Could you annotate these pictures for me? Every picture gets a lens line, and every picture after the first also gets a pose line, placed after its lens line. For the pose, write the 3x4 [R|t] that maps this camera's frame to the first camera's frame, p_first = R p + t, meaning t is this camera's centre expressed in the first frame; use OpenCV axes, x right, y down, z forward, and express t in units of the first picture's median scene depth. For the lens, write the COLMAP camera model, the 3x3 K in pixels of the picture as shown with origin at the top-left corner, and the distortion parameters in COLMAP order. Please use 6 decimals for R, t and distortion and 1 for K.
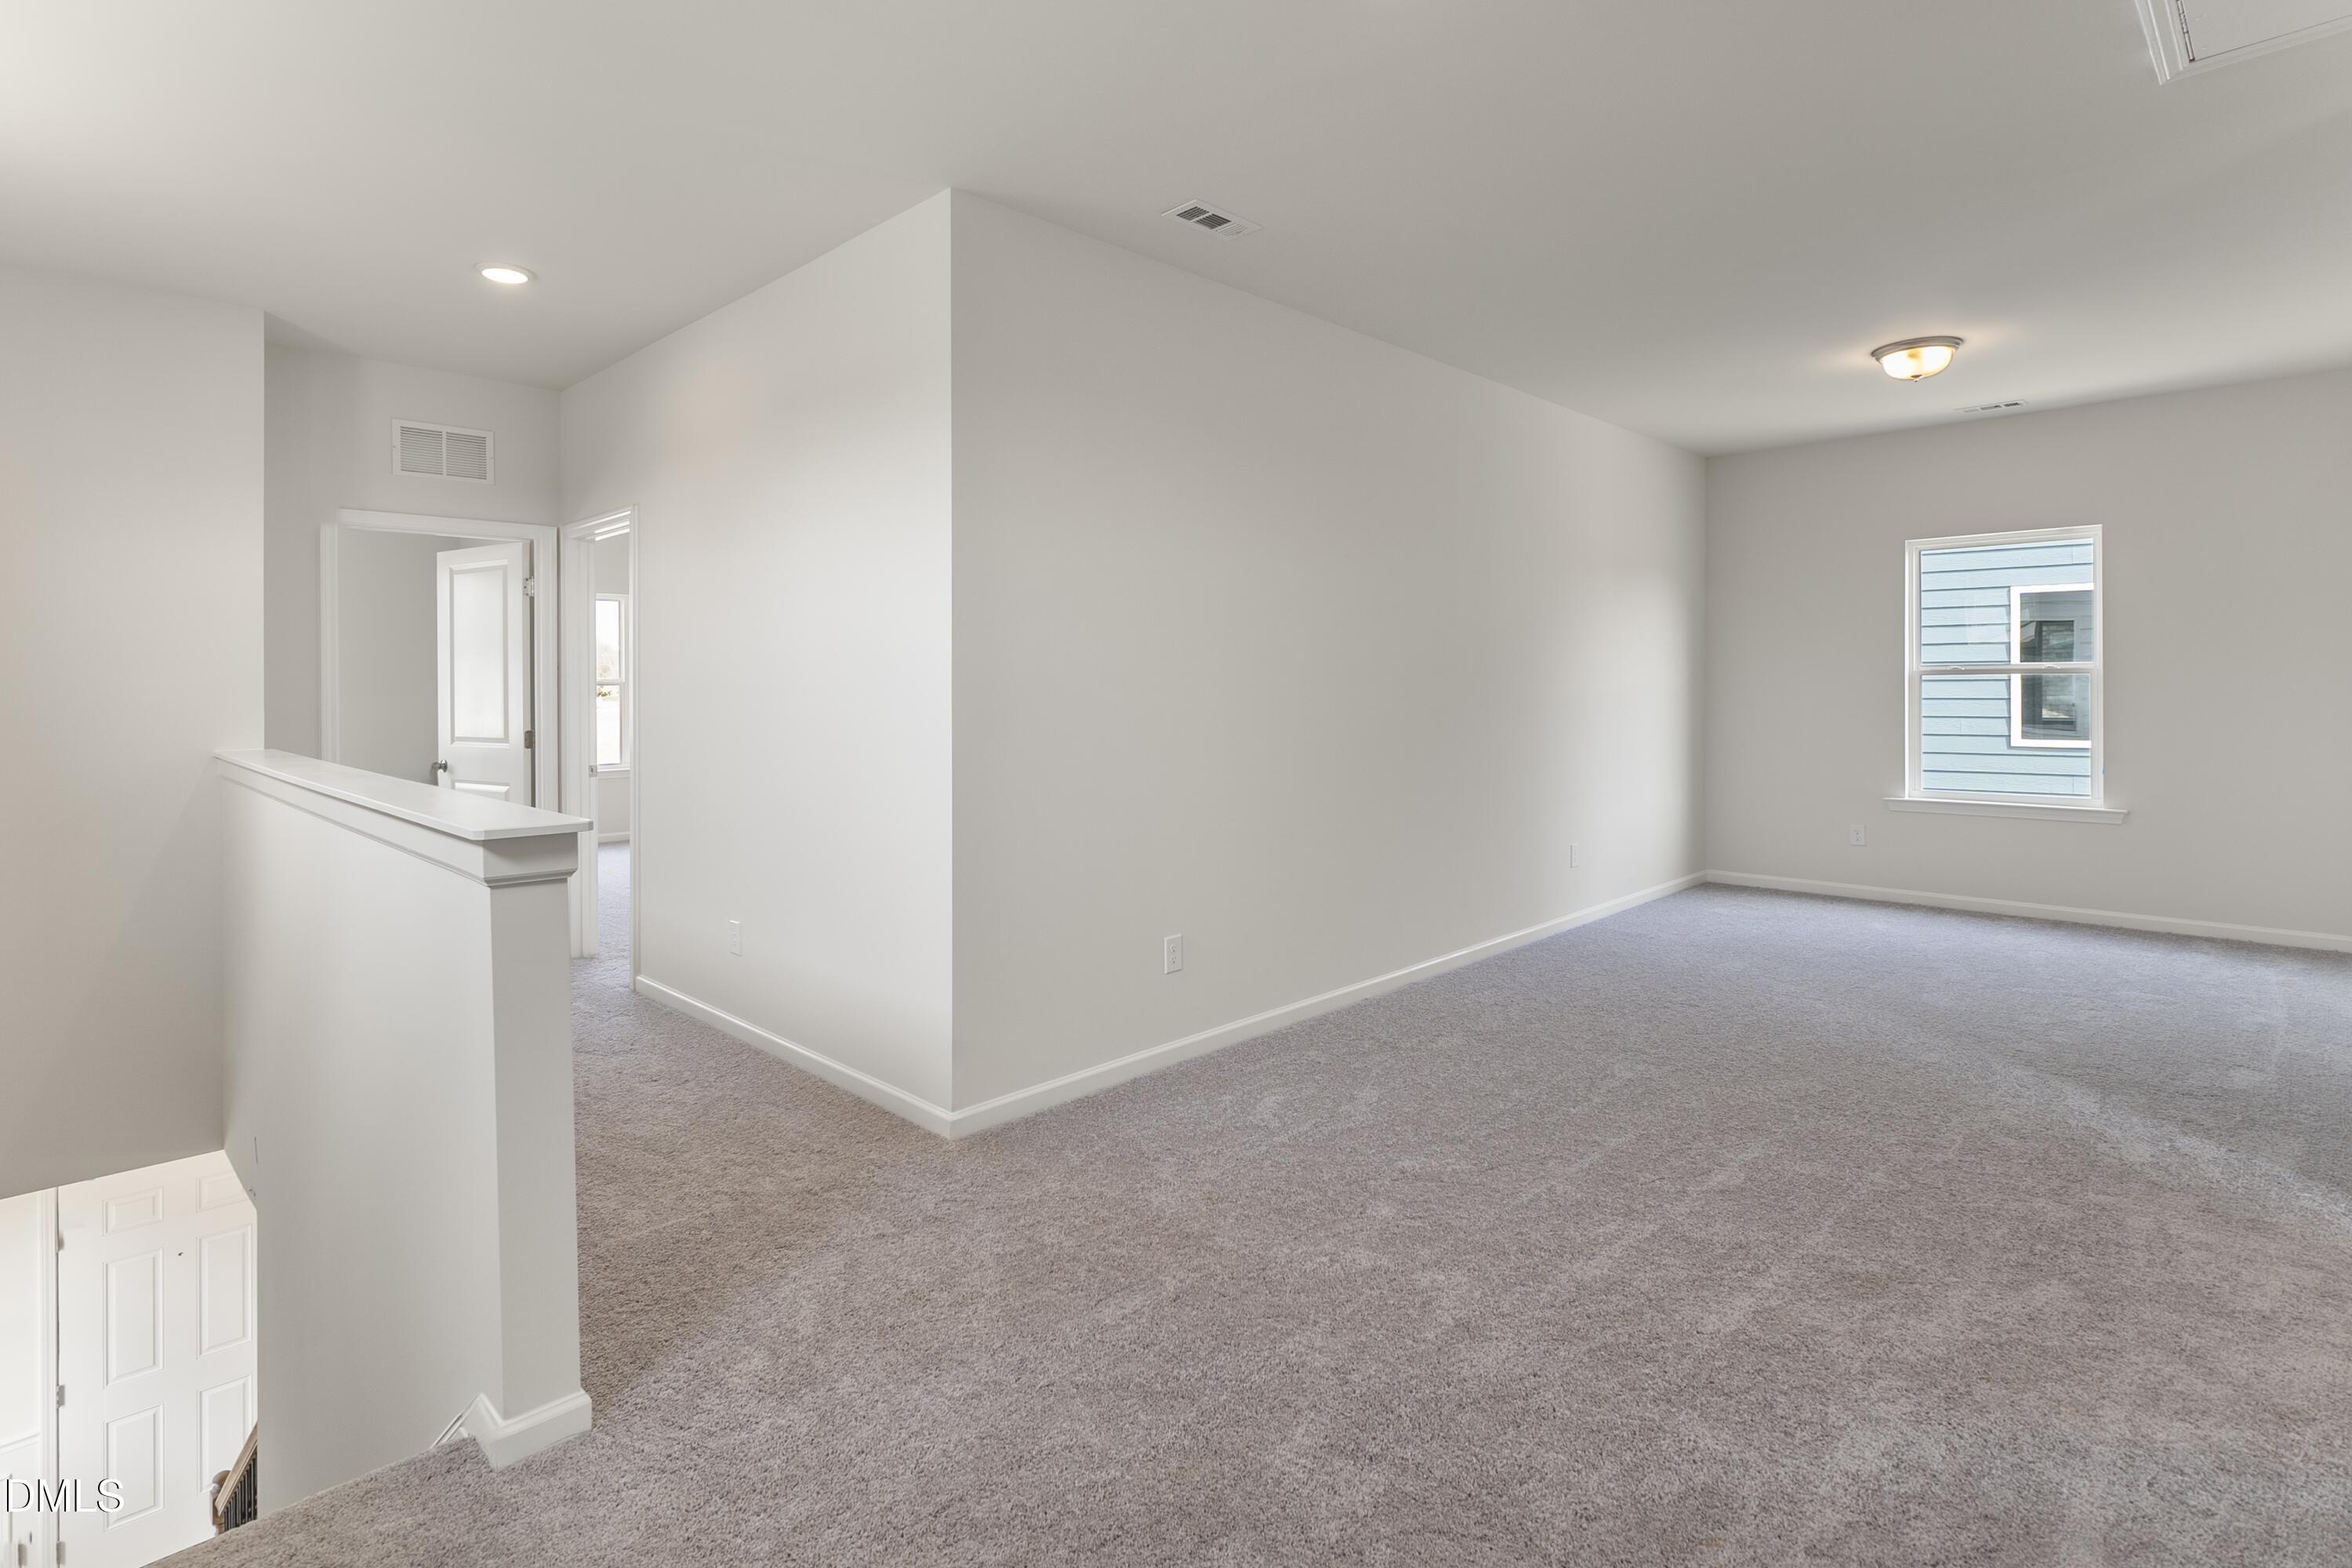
lens RADIAL K [[1154.4, 0, 1174.1], [0, 1154.4, 687.0], [0, 0, 1]] dist [-0.011306, 0.000876]
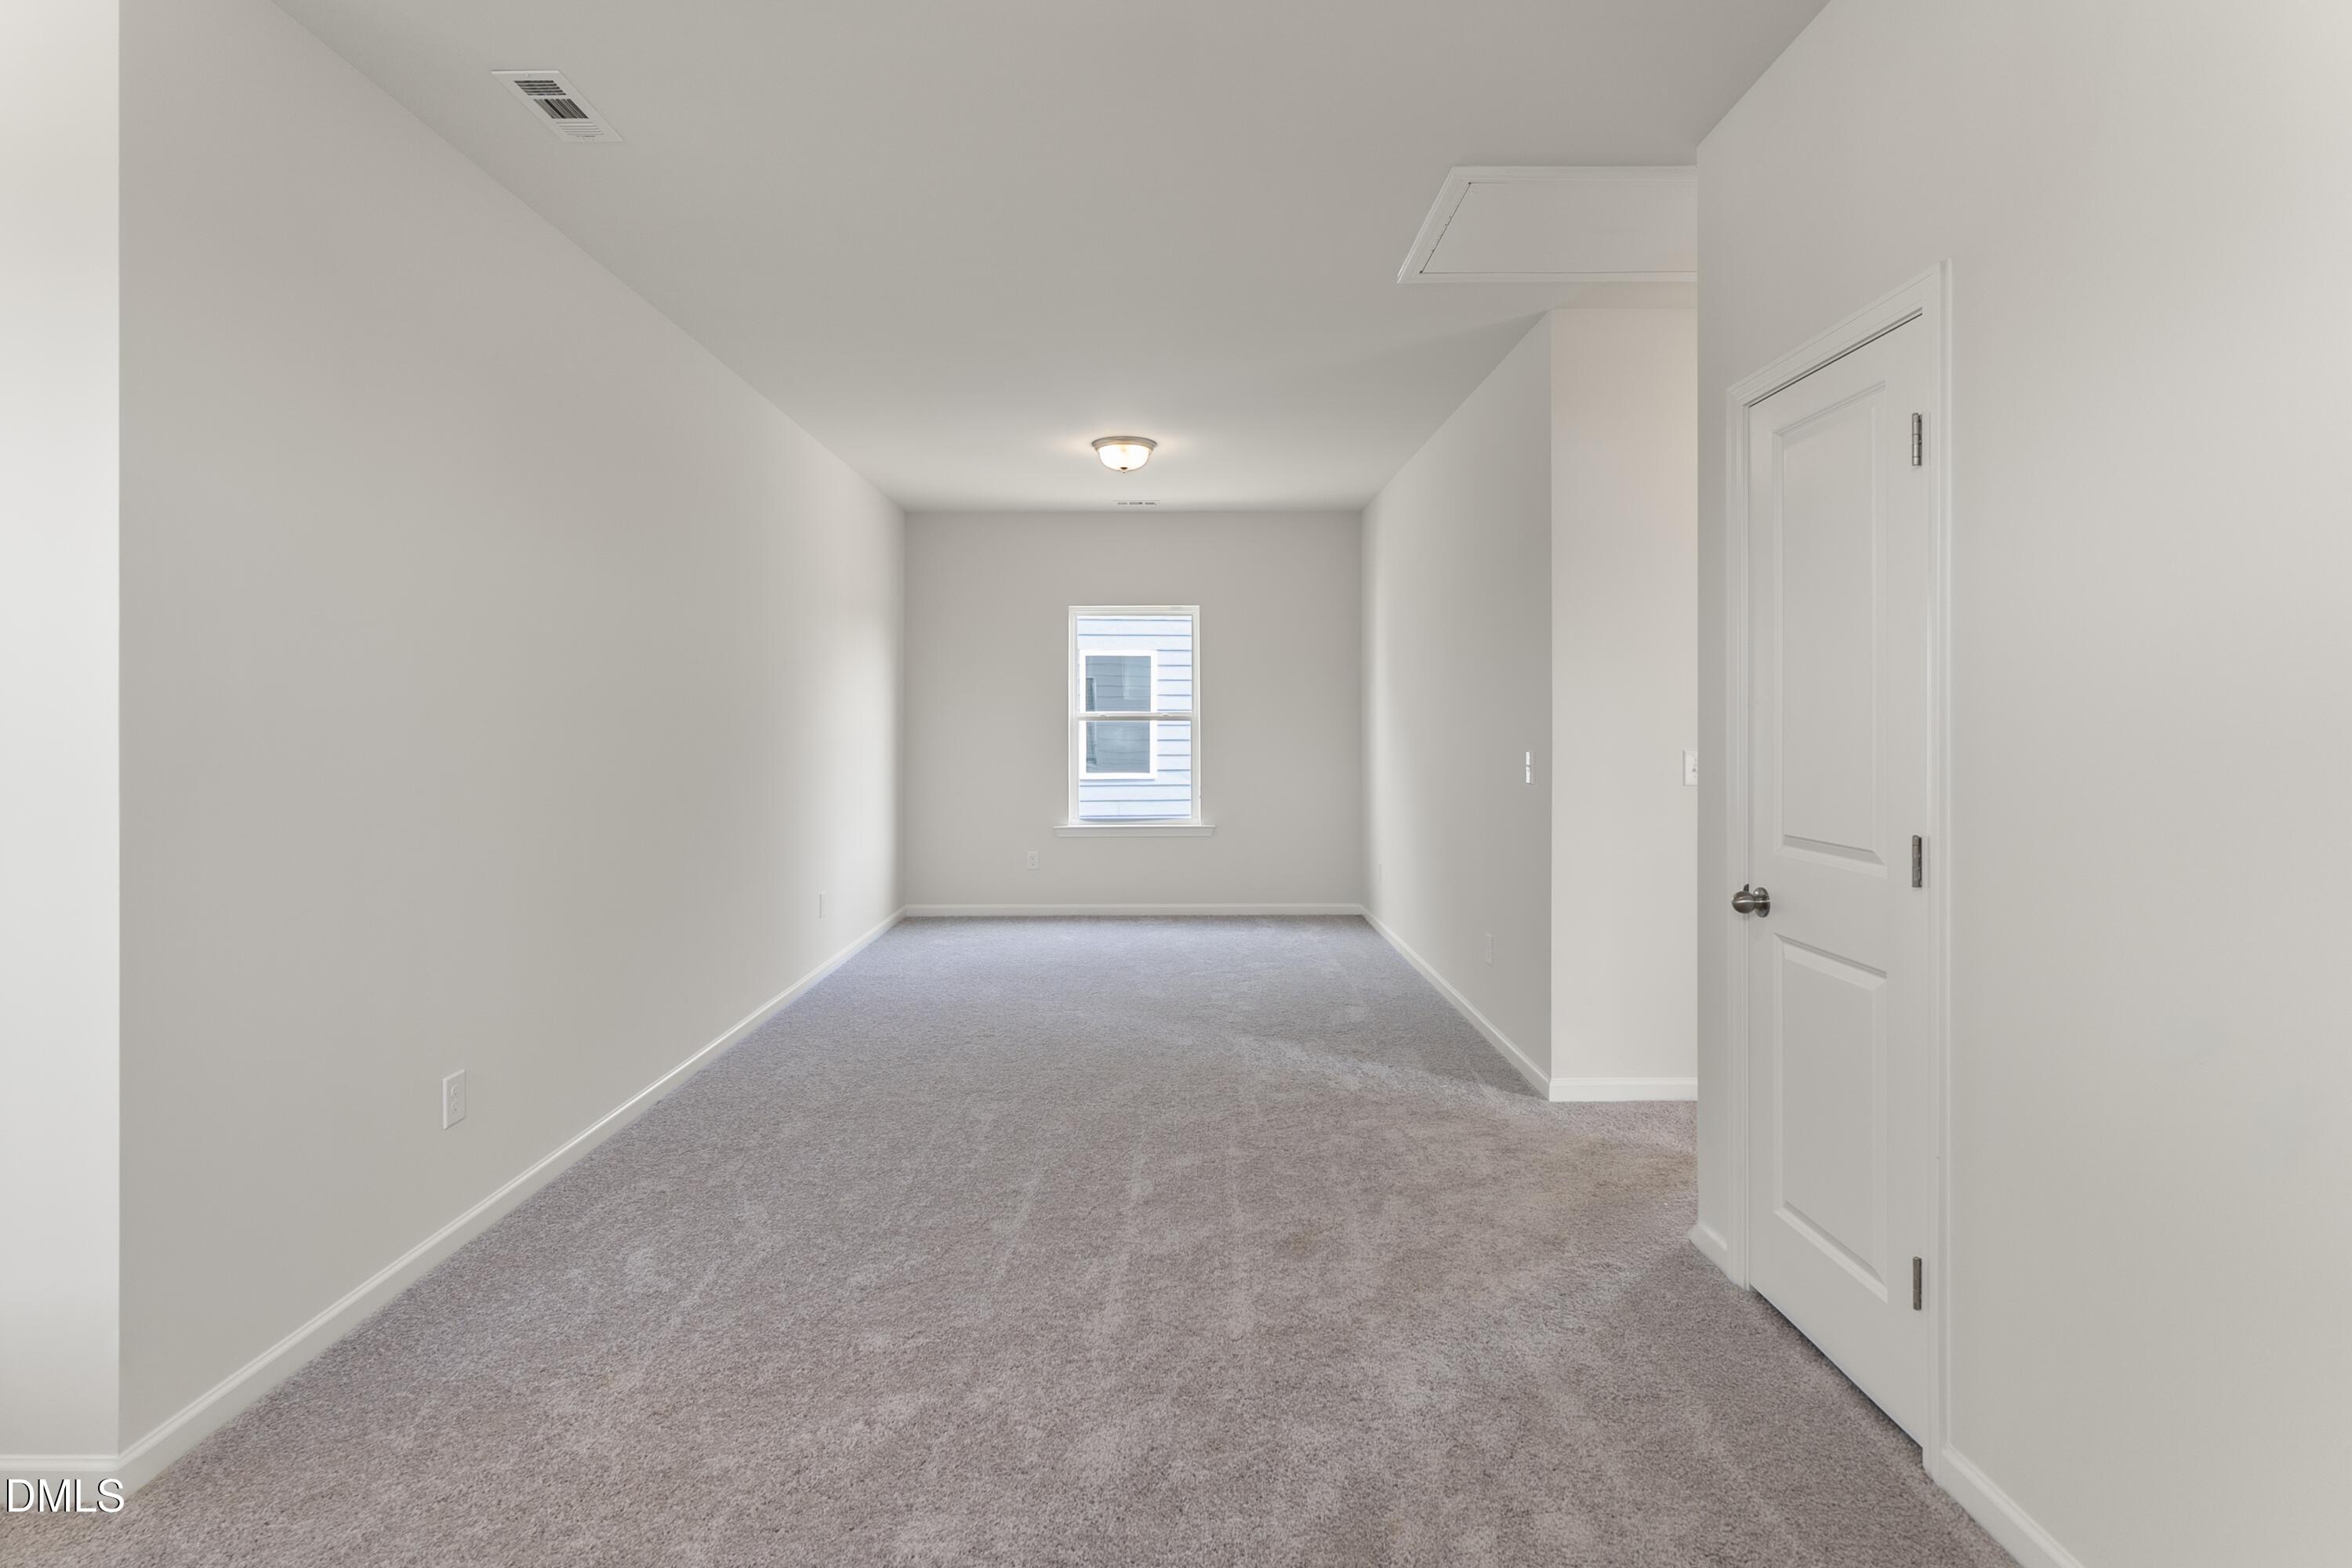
lens RADIAL K [[1137.7, 0, 1179.3], [0, 1137.7, 731.8], [0, 0, 1]] dist [-0.005814, 0.000194]
pose [[0.700710, -0.000563, 0.713446, -0.243588], [0.000749, 1.000000, 0.000054, 0.001264], [-0.713446, 0.000497, 0.700710, 0.227795]]
